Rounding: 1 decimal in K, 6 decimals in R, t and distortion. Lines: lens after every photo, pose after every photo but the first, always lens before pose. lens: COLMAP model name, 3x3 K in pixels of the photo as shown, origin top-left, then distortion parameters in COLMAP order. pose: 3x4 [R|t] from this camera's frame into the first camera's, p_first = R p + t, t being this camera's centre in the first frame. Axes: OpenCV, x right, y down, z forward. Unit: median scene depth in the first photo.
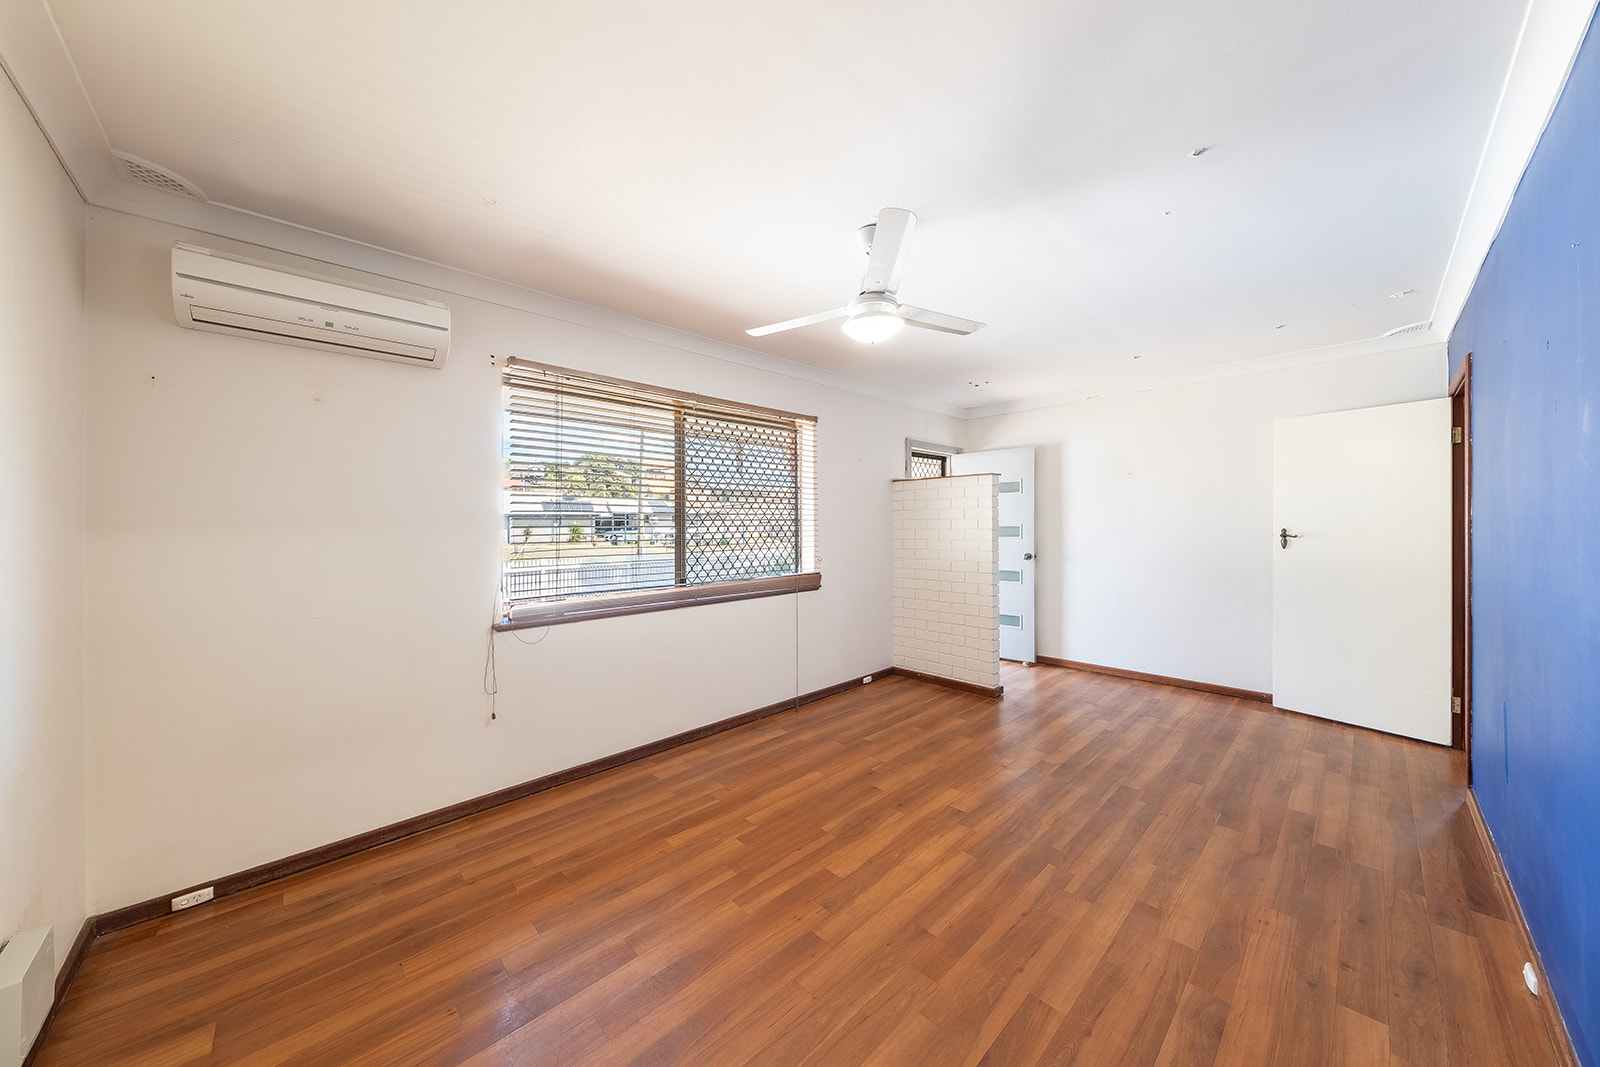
lens RADIAL K [[554.6, 0, 799.5], [0, 554.6, 527.9], [0, 0, 1]] dist [0.009383, -0.000458]
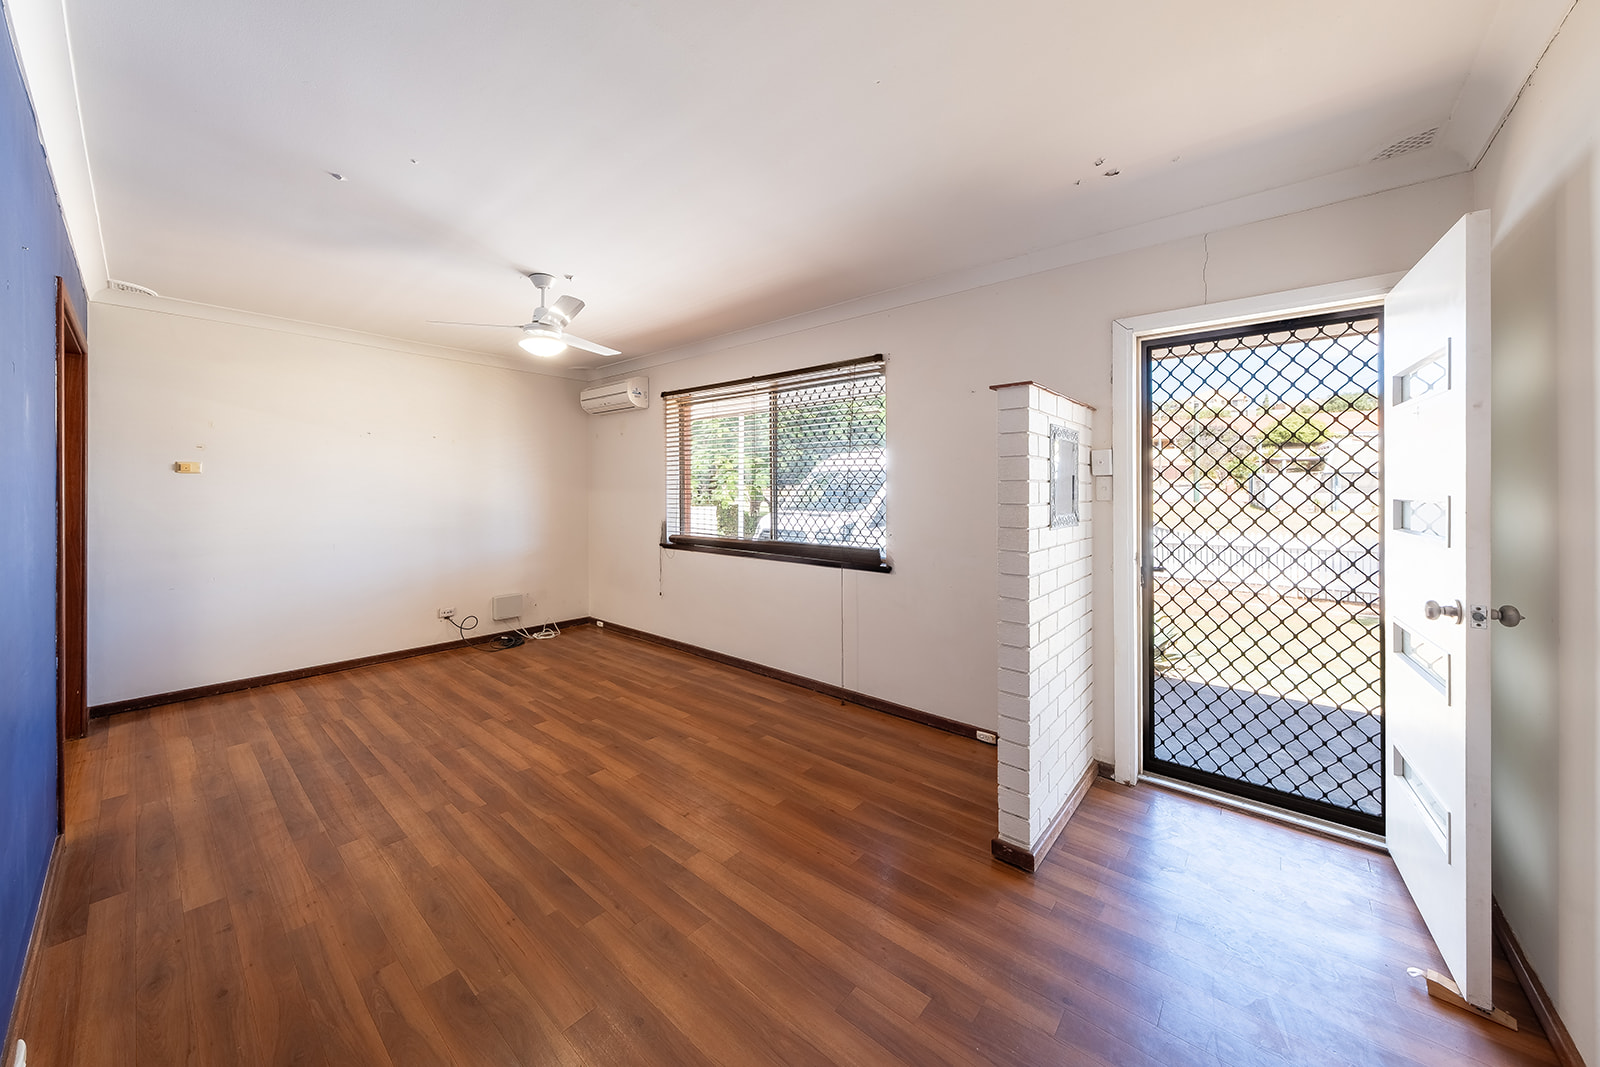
lens RADIAL K [[554.6, 0, 733.6], [0, 554.6, 489.9], [0, 0, 1]] dist [0.009383, -0.000458]
pose [[0.044048, 0.009914, -0.998980, 1.394859], [-0.008034, 0.999922, 0.009569, -0.019758], [0.998997, 0.007605, 0.044124, 1.288811]]
